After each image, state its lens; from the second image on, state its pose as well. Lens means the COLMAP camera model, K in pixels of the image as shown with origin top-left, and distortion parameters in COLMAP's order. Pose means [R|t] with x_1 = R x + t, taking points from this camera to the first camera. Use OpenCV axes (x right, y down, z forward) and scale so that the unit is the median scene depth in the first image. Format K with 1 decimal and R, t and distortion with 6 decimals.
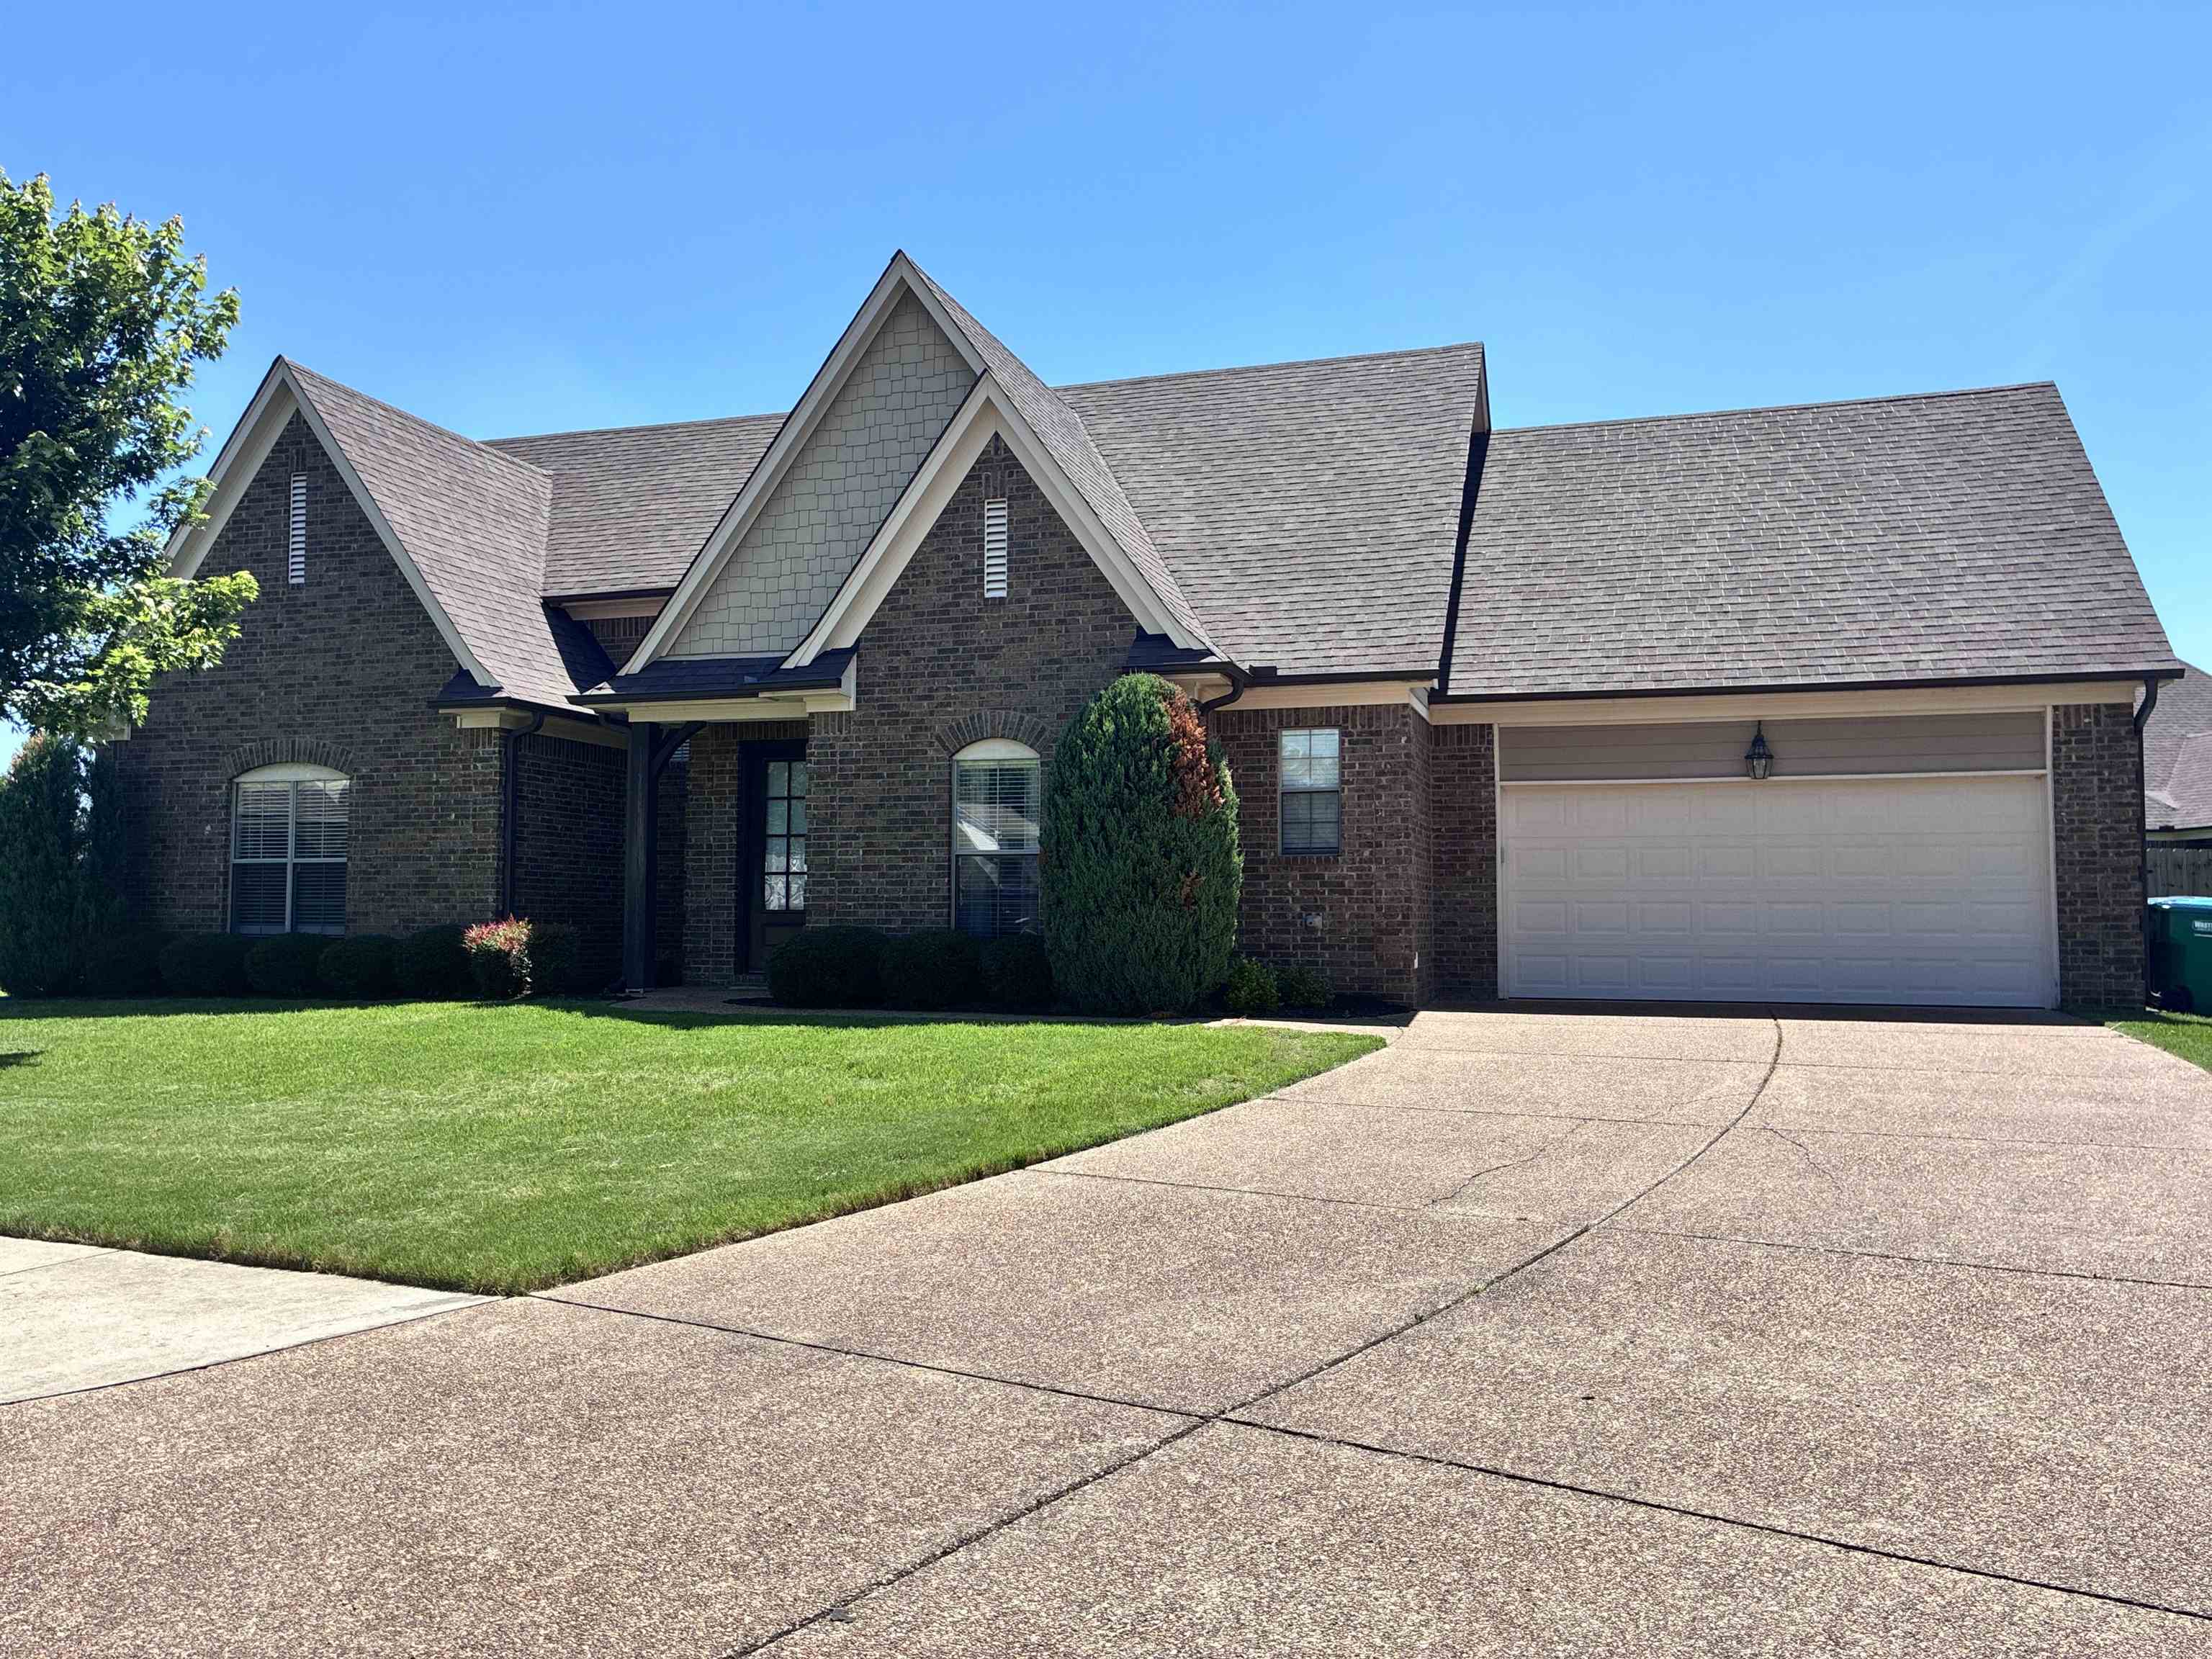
lens RADIAL K [[1682.7, 0, 1105.7], [0, 1682.7, 837.4], [0, 0, 1]] dist [0.054369, -0.072681]
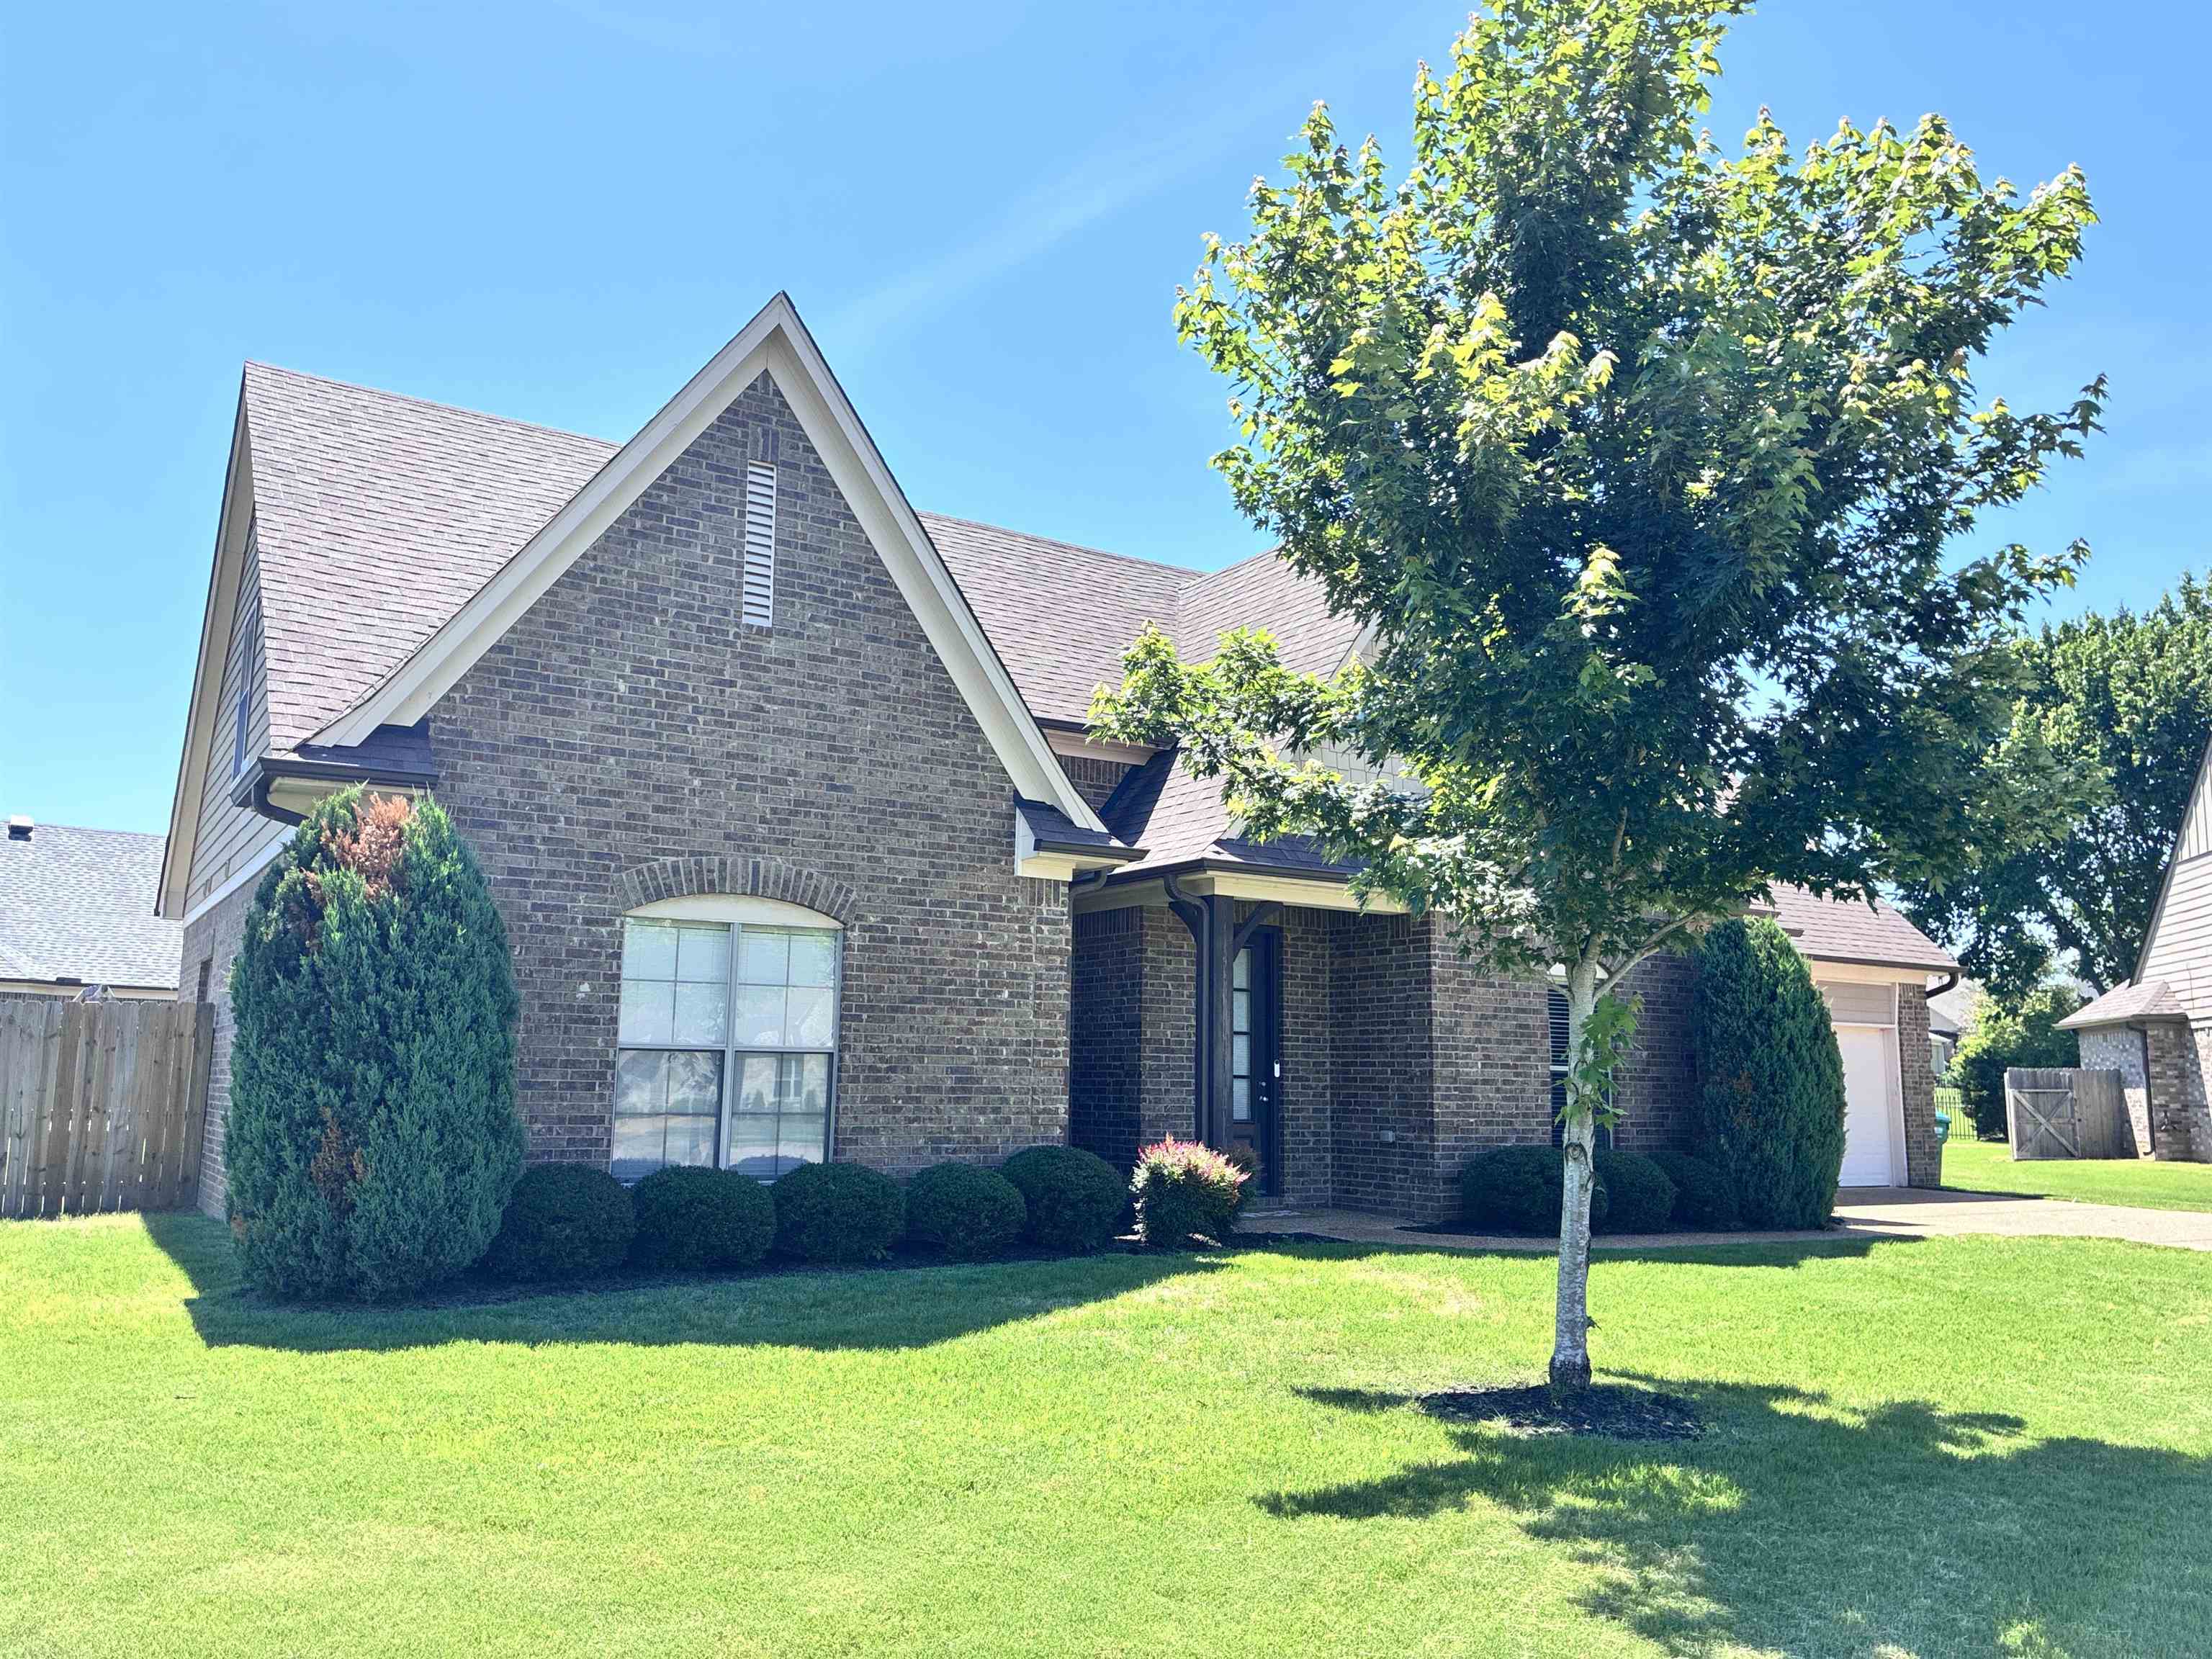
lens RADIAL K [[1682.7, 0, 1090.6], [0, 1682.7, 836.1], [0, 0, 1]] dist [0.054369, -0.072681]
pose [[0.646955, 0.118141, 0.753320, -1.013695], [-0.055315, 0.992593, -0.108160, -0.004189], [-0.760519, 0.028305, 0.648699, 0.546402]]
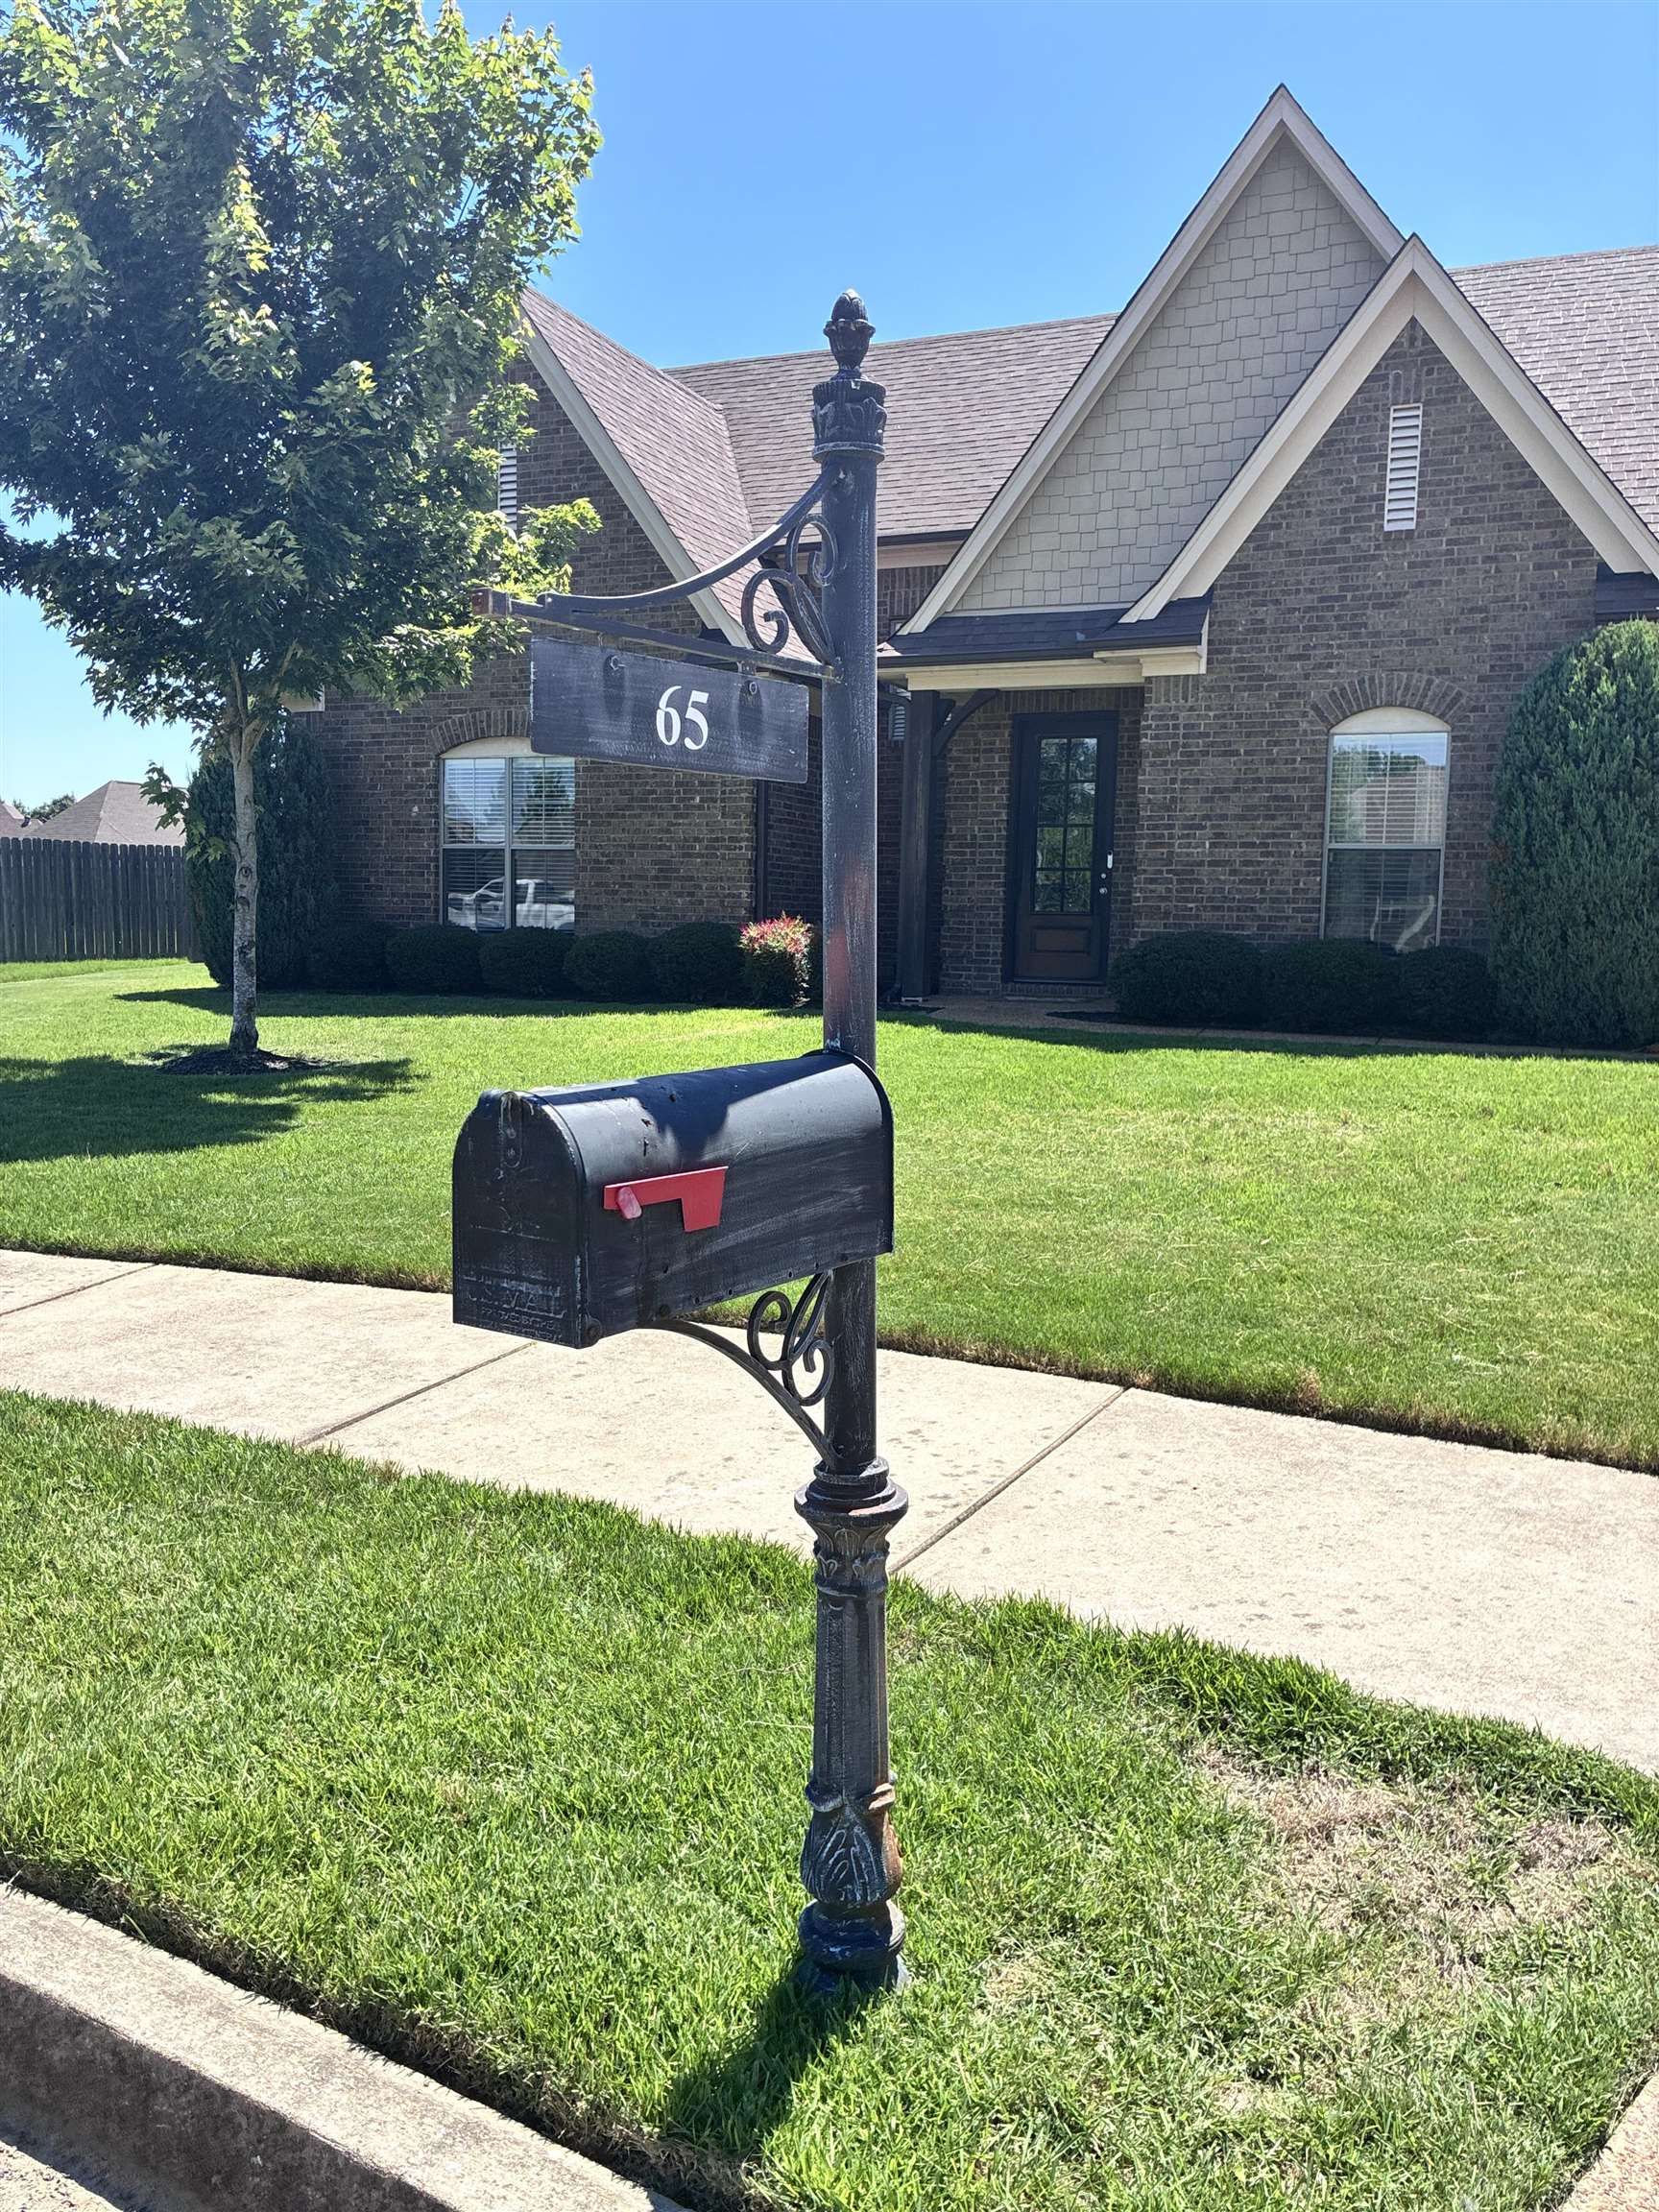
lens RADIAL K [[1682.7, 0, 822.4], [0, 1682.7, 1084.3], [0, 0, 1]] dist [0.054369, -0.072681]
pose [[0.994472, 0.027009, -0.101466, -0.248365], [-0.011991, 0.989241, 0.145805, 0.006323], [0.104312, -0.143782, 0.984096, 0.121269]]
